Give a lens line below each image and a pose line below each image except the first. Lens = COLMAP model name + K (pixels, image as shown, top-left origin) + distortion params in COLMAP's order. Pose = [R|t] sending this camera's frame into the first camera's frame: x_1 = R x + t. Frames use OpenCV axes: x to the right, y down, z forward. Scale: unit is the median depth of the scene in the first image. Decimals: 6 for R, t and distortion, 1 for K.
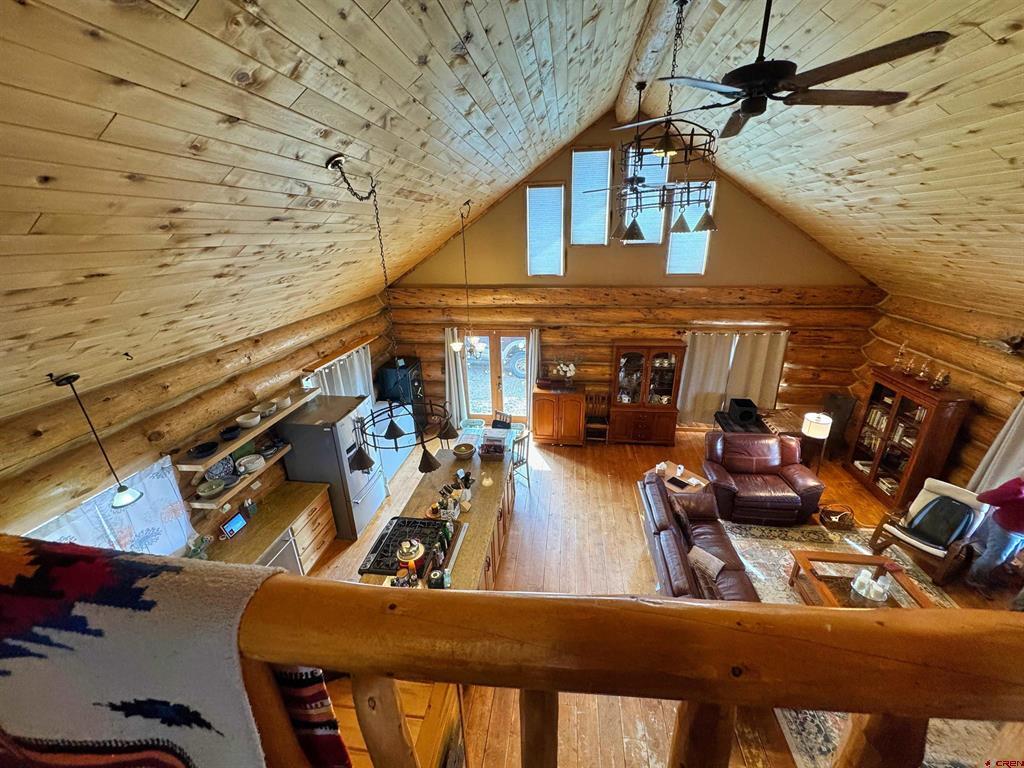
lens RADIAL K [[405.3, 0, 512.0], [0, 405.3, 384.0], [0, 0, 1]] dist [-0.002905, -0.000353]
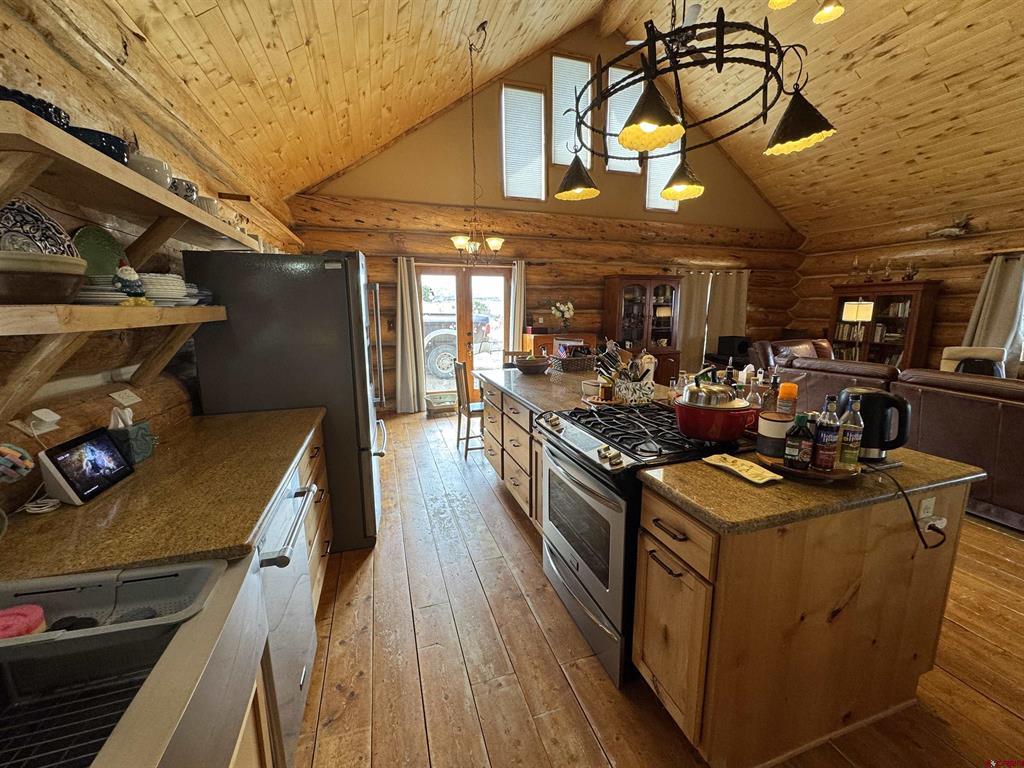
lens RADIAL K [[405.3, 0, 512.0], [0, 405.3, 384.0], [0, 0, 1]] dist [-0.002905, -0.000353]
pose [[0.899412, -0.060967, 0.432830, -0.332046], [0.143645, 0.976453, -0.160953, 0.235258], [-0.412825, 0.206937, 0.886991, 0.382818]]
